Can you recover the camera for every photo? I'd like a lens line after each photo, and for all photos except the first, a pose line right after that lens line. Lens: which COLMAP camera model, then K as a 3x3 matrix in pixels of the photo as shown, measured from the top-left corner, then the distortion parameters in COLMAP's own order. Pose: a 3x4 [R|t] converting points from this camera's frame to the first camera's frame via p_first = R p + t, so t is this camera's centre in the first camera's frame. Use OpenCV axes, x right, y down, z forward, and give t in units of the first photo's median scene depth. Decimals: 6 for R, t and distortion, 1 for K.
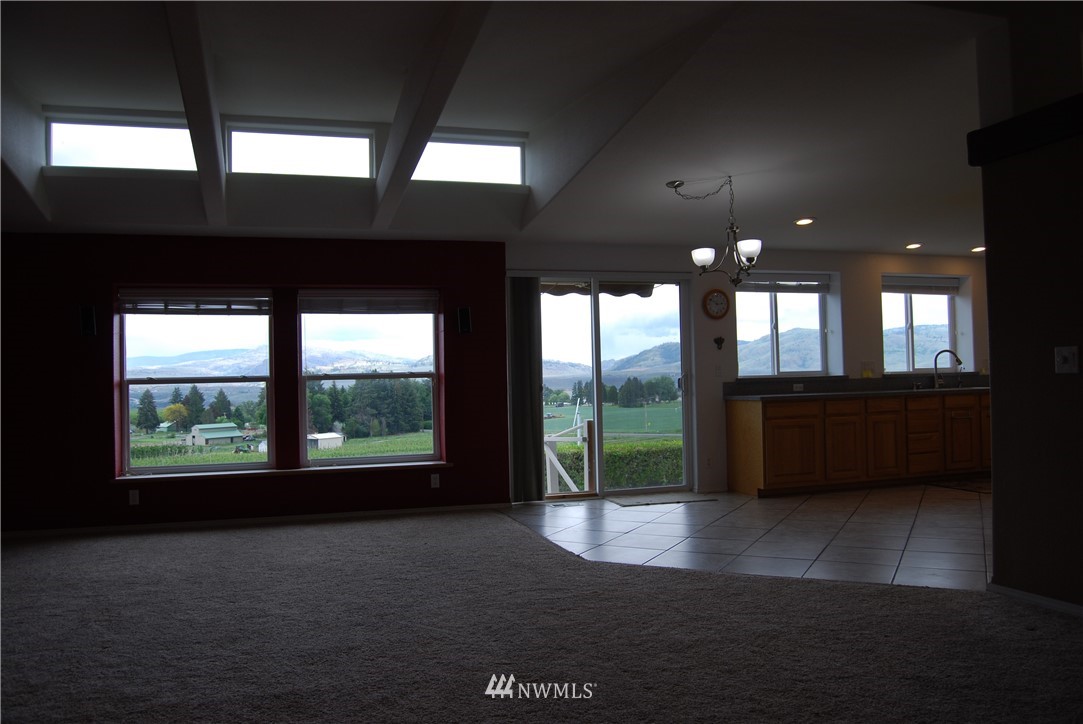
lens RADIAL K [[854.2, 0, 541.5], [0, 854.2, 362.0], [0, 0, 1]] dist [-0.093366, 0.034917]
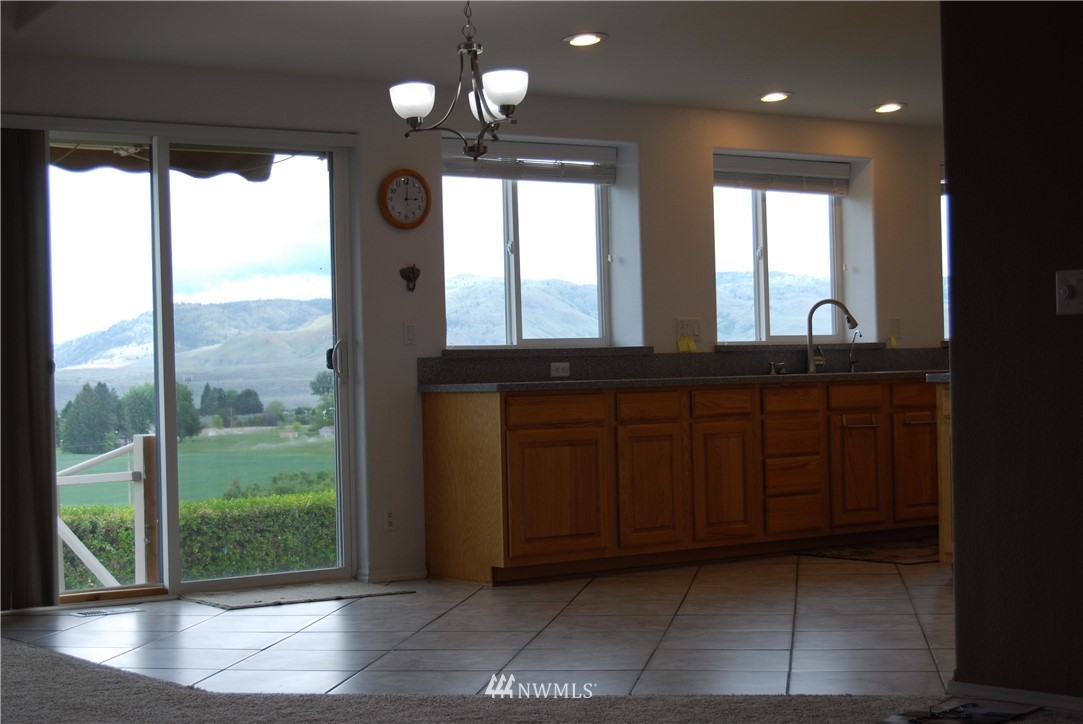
lens RADIAL K [[1957.8, 0, 541.5], [0, 1957.8, 362.0], [0, 0, 1]] dist [-0.014458, -0.021274]
pose [[0.945095, 0.001363, 0.326792, -0.089366], [-0.003472, 0.999977, 0.005868, 0.019242], [-0.326777, -0.006681, 0.945078, -0.098277]]
